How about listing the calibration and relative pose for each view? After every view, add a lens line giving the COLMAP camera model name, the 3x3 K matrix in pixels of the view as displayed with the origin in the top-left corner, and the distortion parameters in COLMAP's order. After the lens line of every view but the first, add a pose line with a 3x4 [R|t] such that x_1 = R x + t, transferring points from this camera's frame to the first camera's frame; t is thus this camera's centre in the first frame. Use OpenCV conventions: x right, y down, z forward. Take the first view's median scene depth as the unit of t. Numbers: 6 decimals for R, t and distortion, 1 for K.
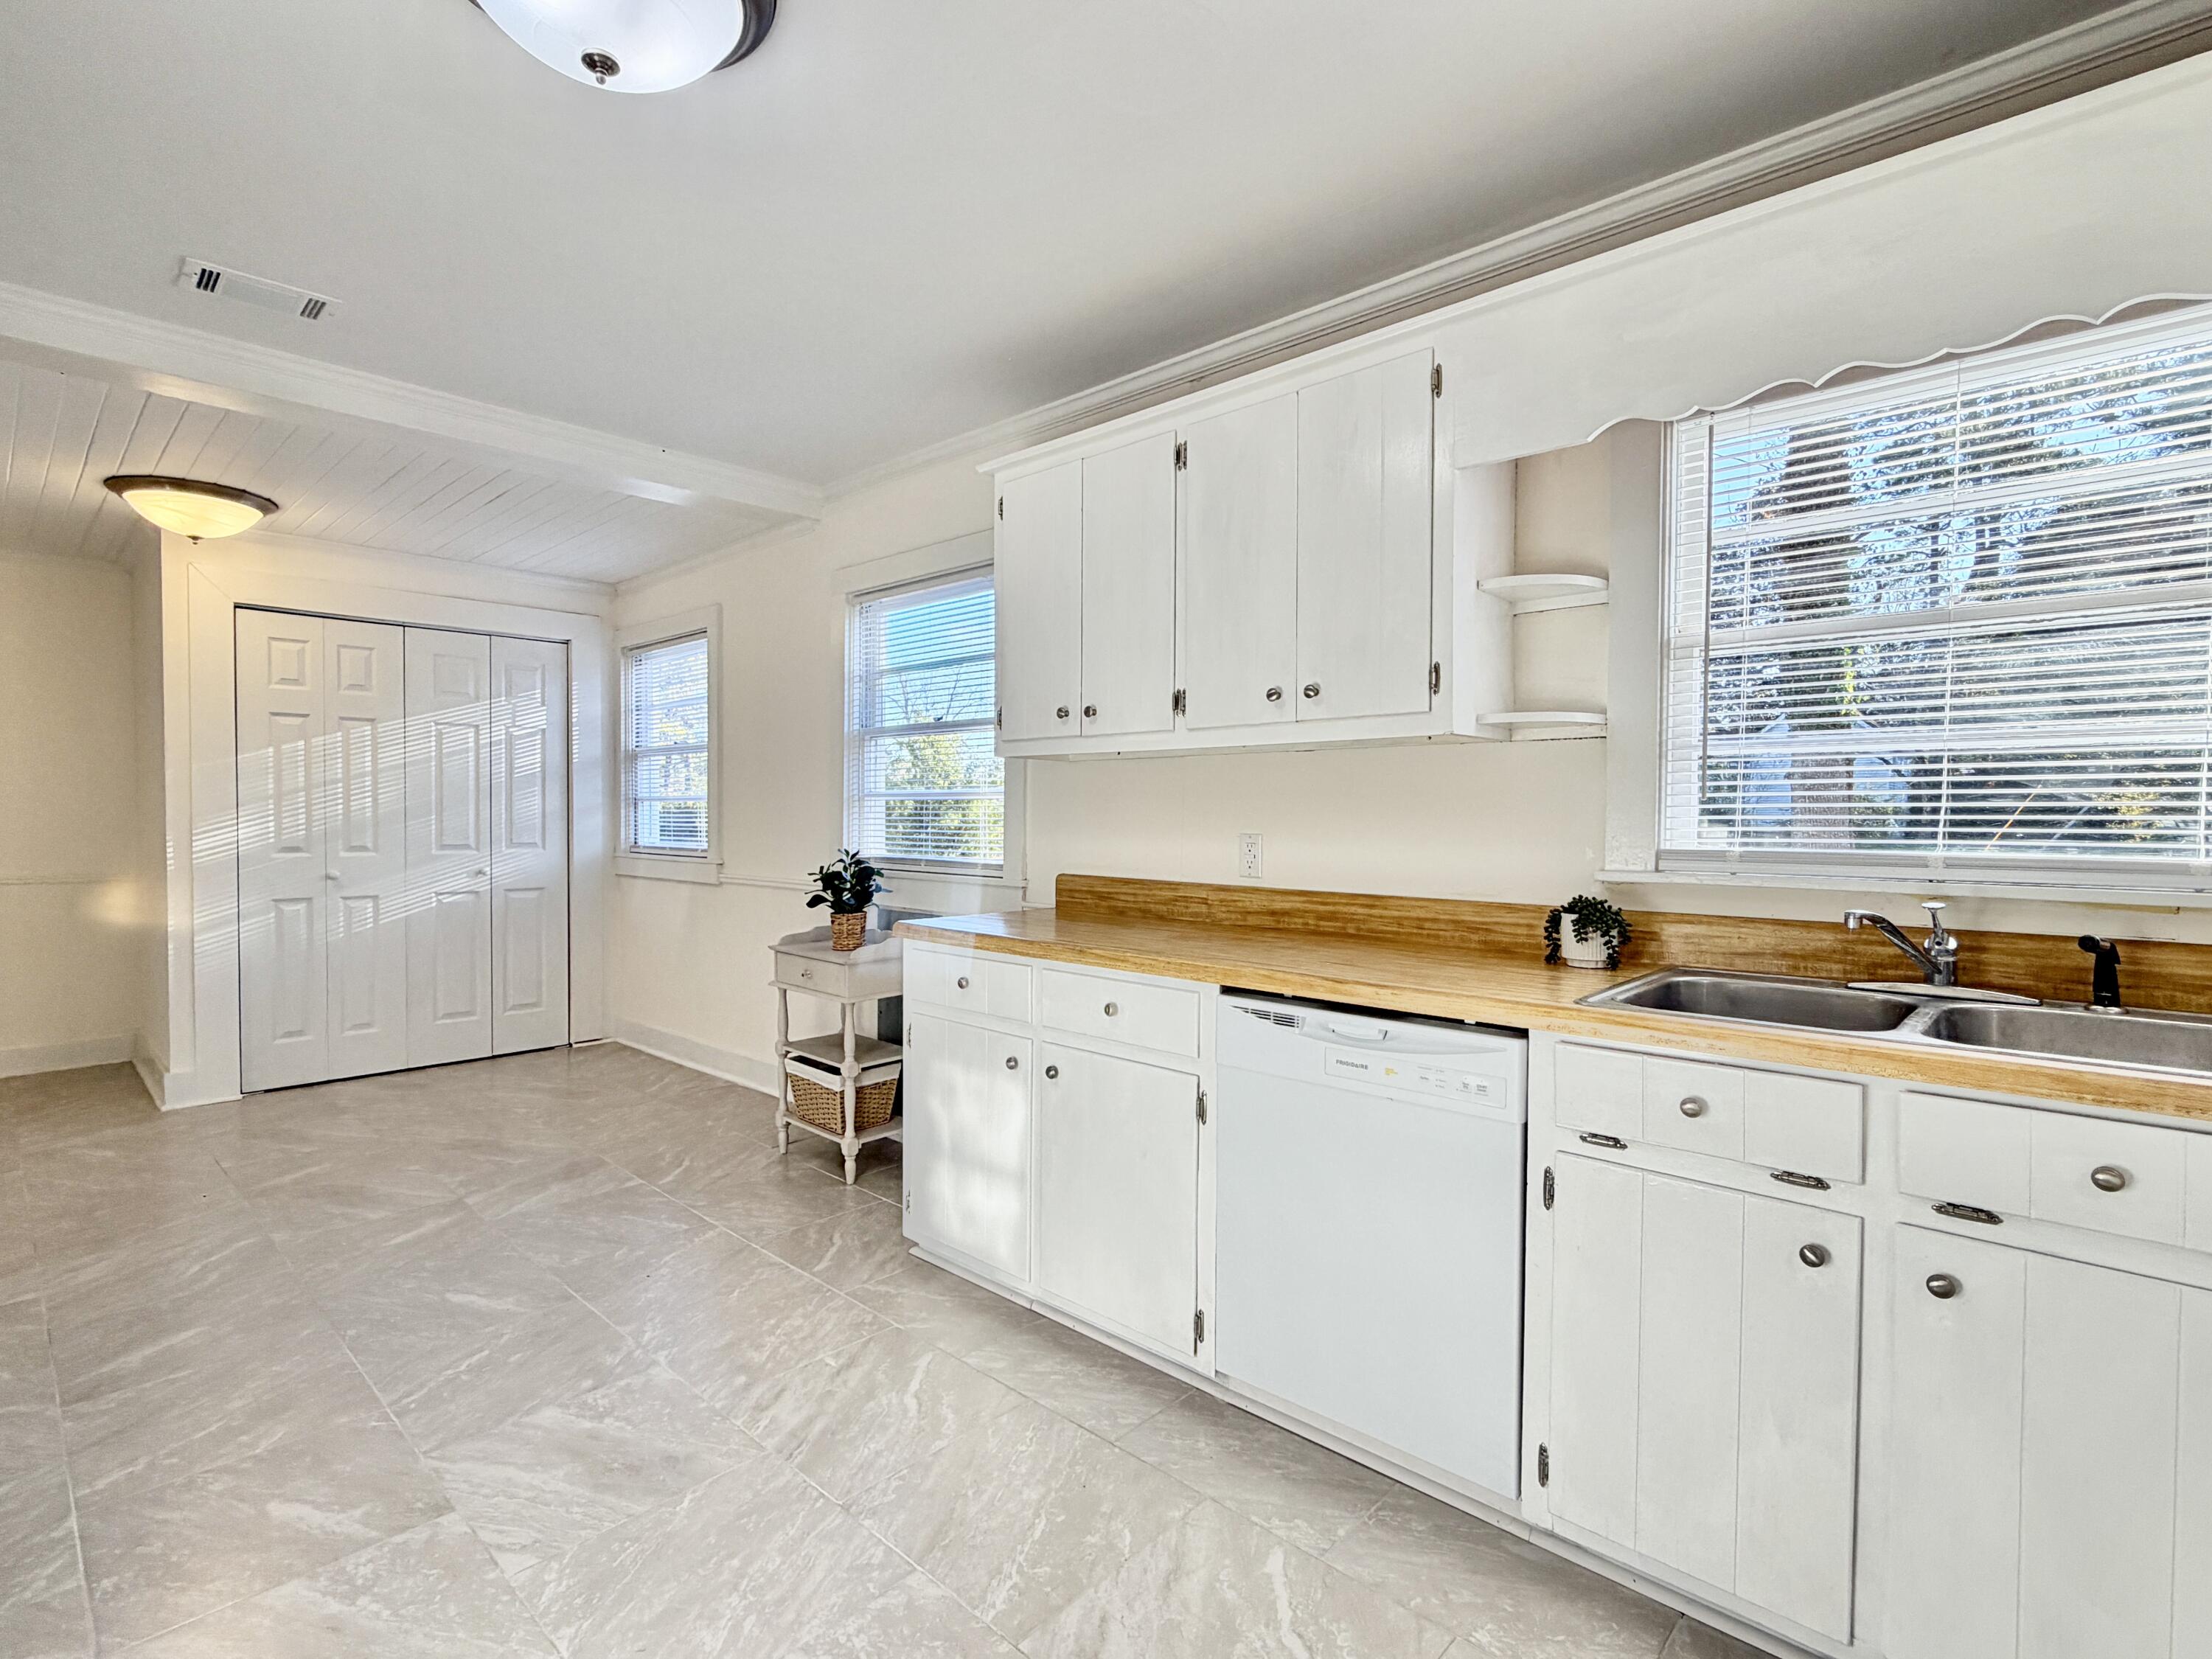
lens RADIAL K [[1075.0, 0, 1097.5], [0, 1075.0, 830.3], [0, 0, 1]] dist [0.004827, -0.001880]
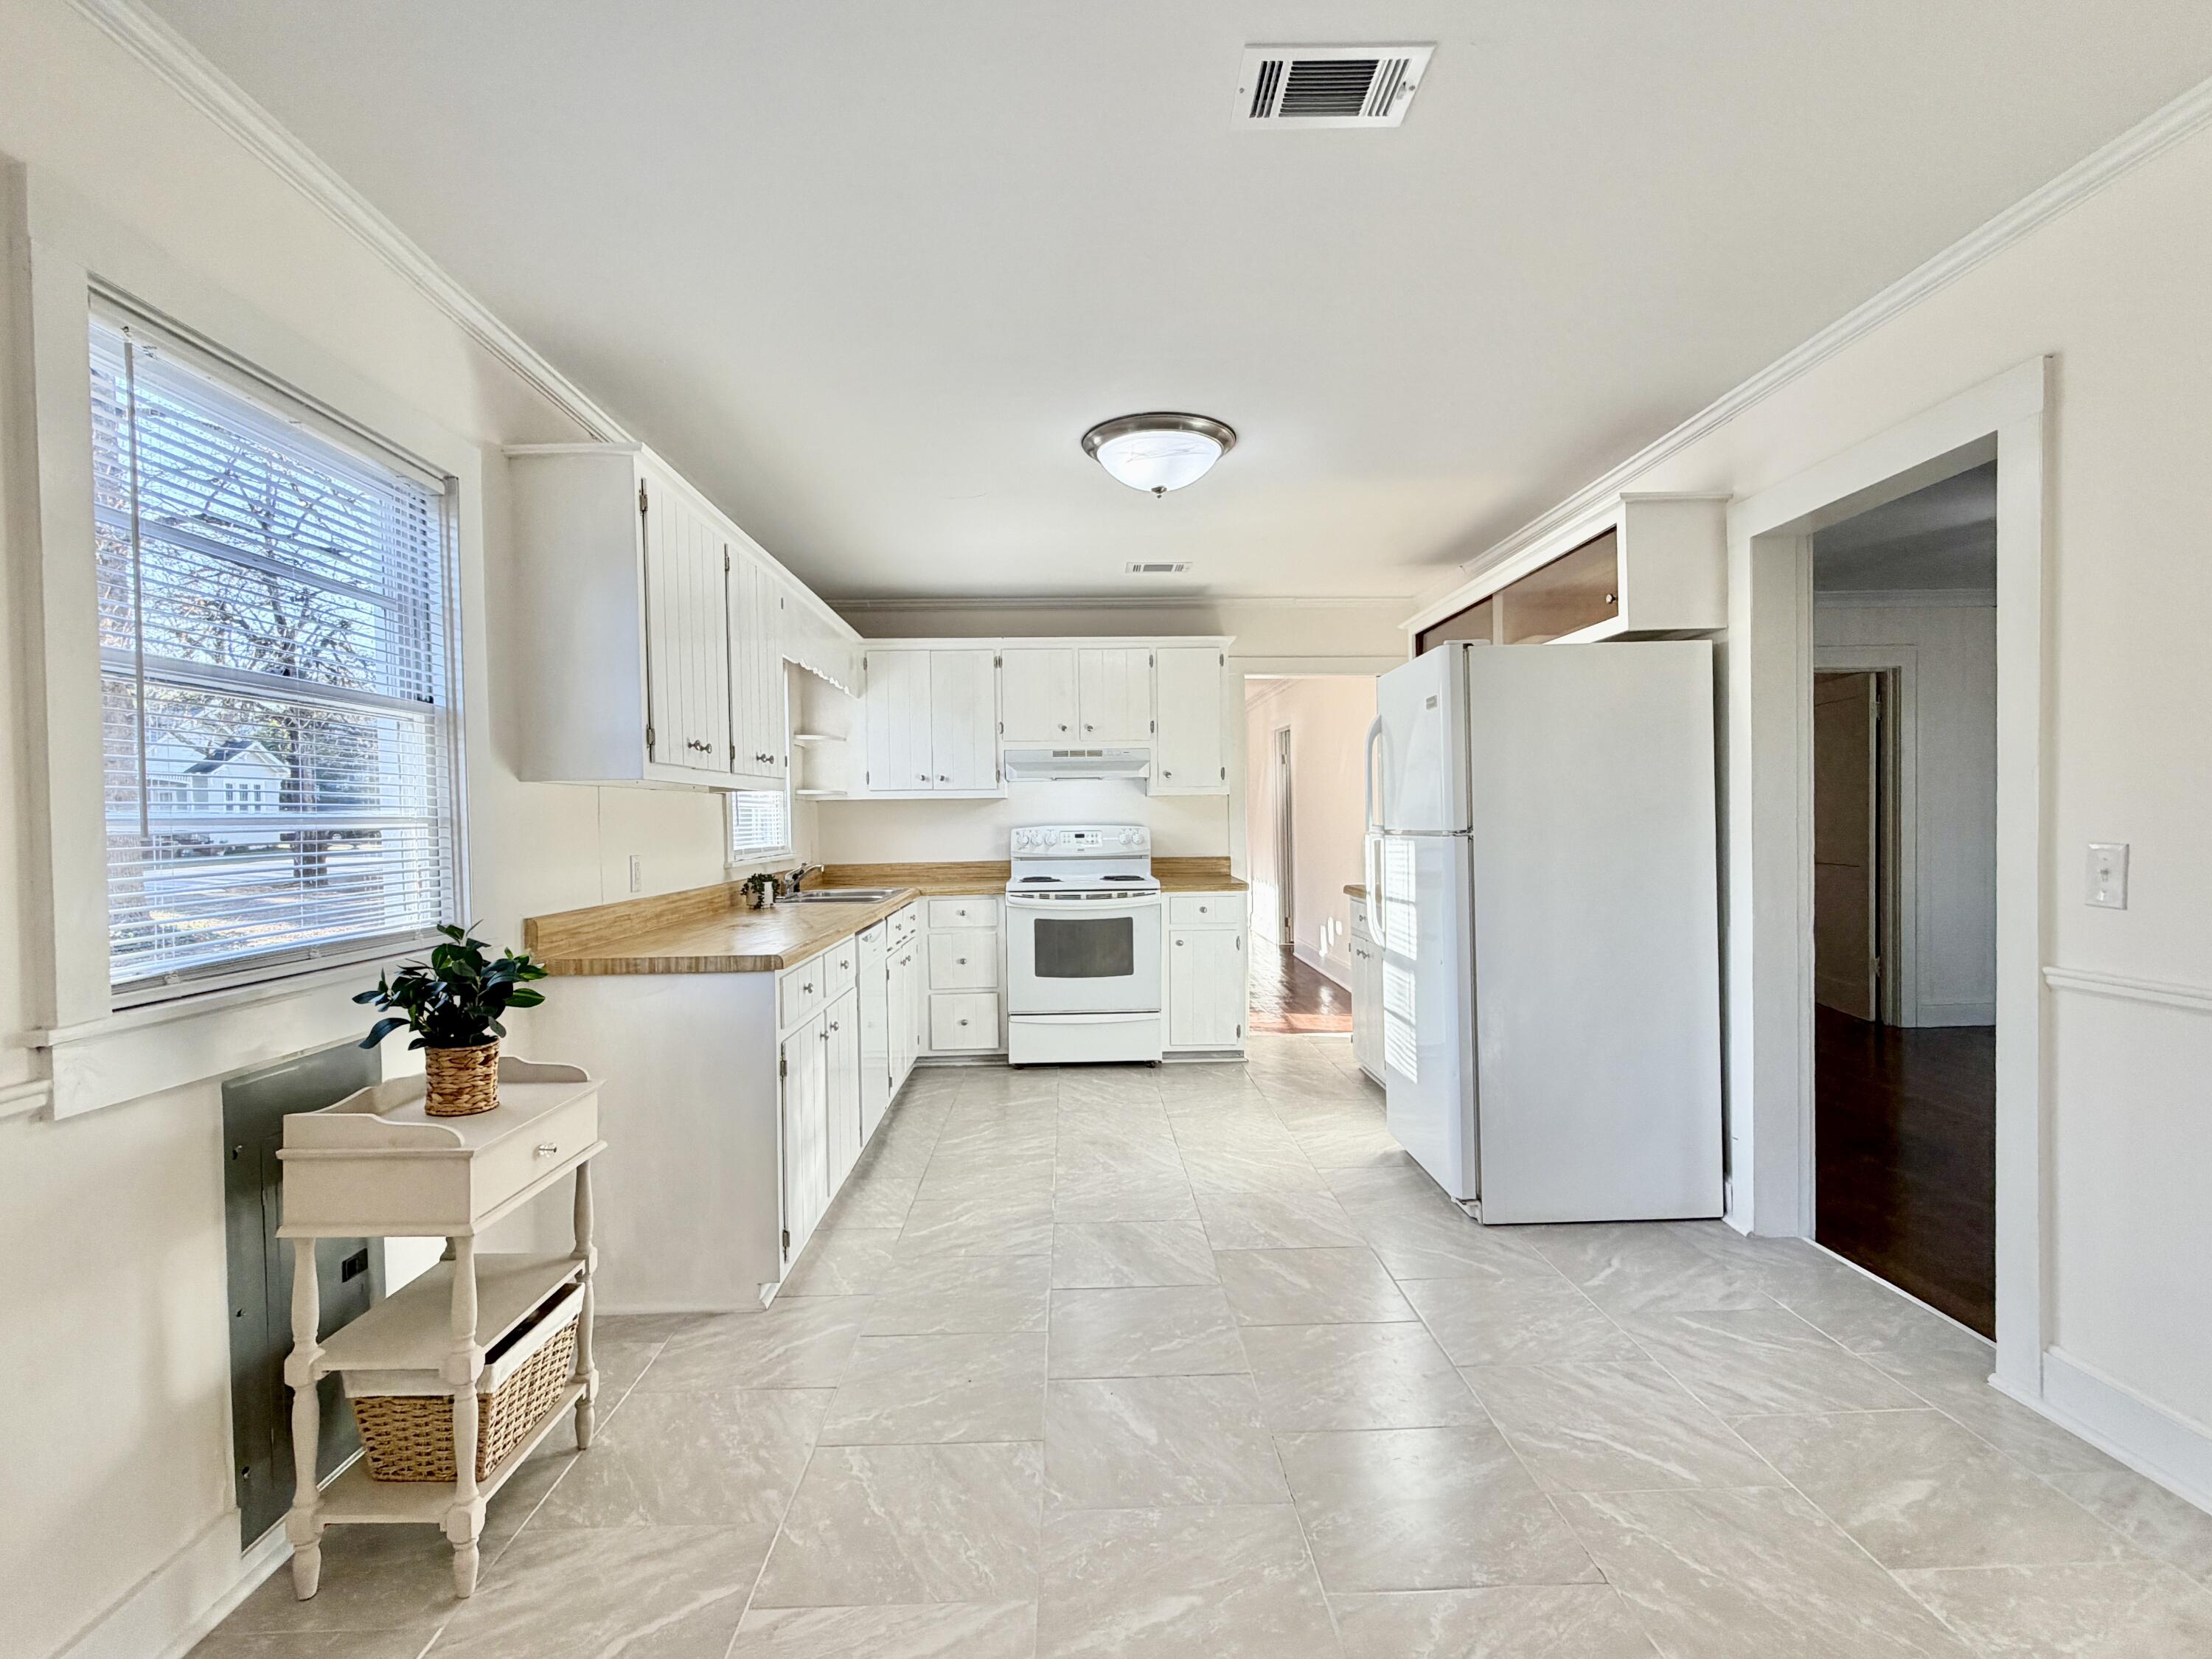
lens RADIAL K [[1075.0, 0, 1100.1], [0, 1075.0, 834.7], [0, 0, 1]] dist [0.004827, -0.001880]
pose [[-0.709899, -0.004512, 0.704289, -0.799533], [0.025035, 0.999186, 0.031635, -0.033384], [-0.703859, 0.040090, -0.709208, 1.111035]]
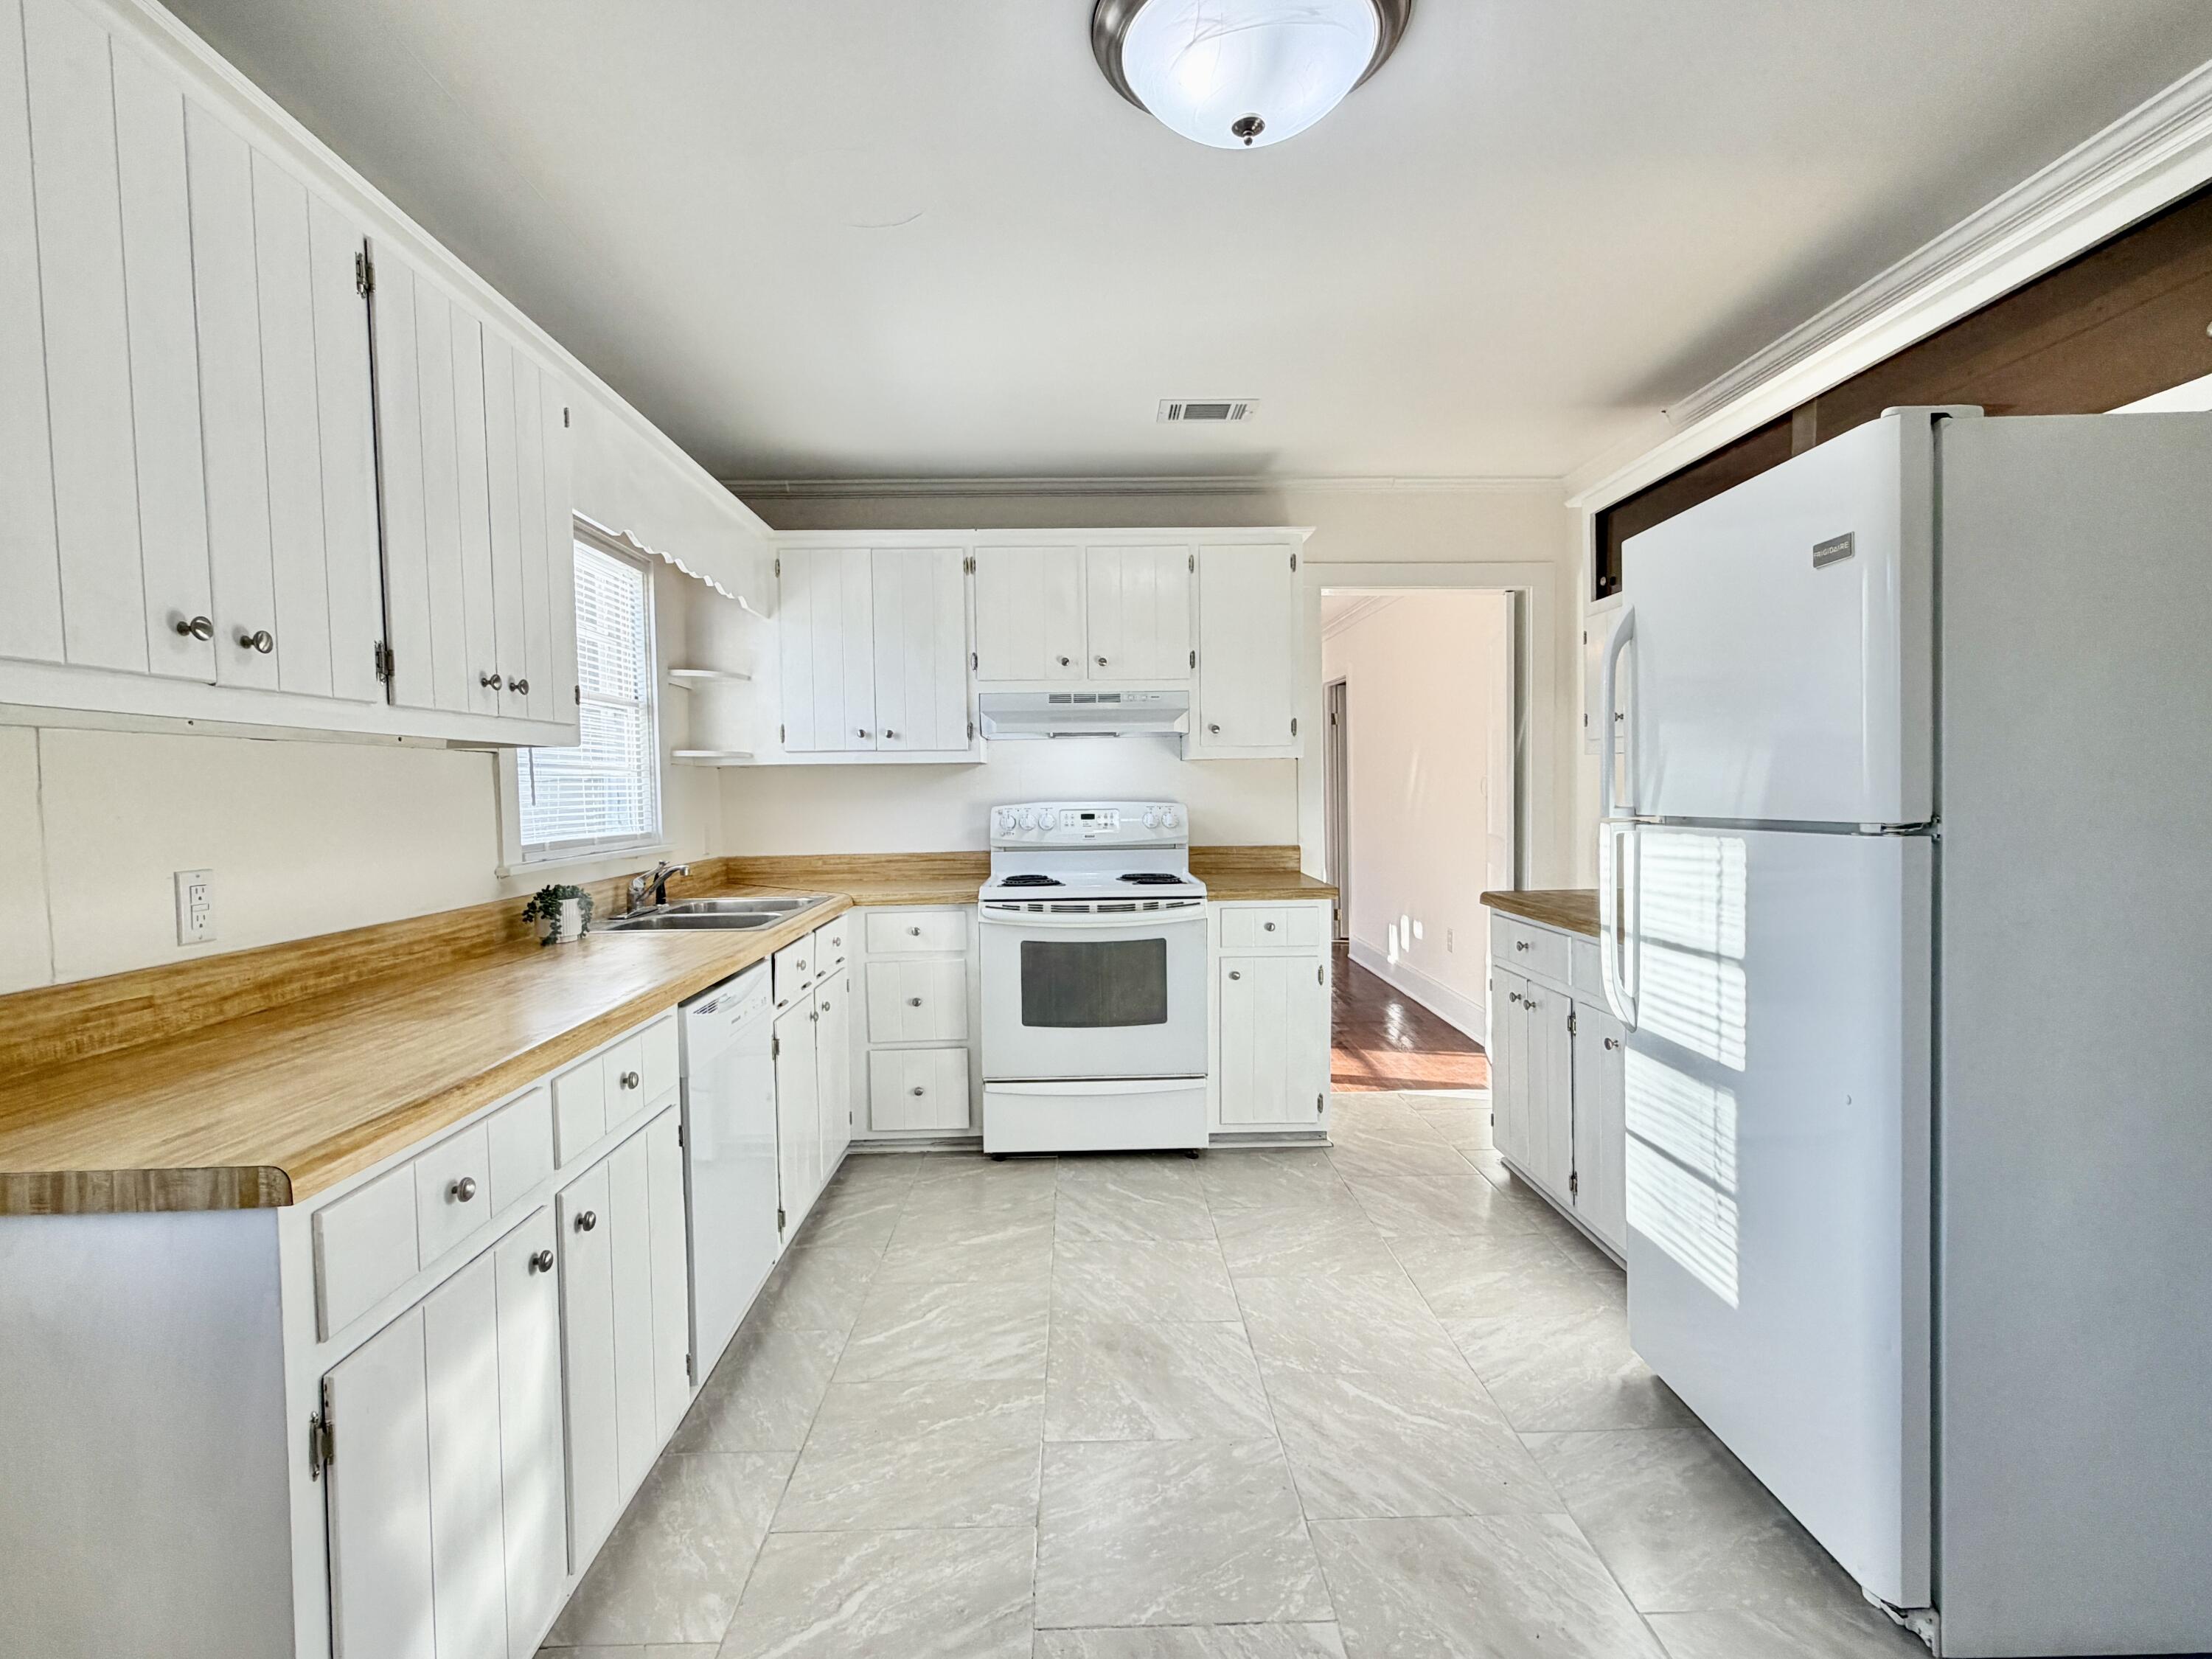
lens RADIAL K [[1075.0, 0, 1097.9], [0, 1075.0, 834.5], [0, 0, 1]] dist [0.004827, -0.001880]
pose [[-0.702467, -0.023732, 0.711320, -0.473797], [0.025413, 0.997970, 0.058392, -0.029008], [-0.711262, 0.059095, -0.700438, 0.793632]]
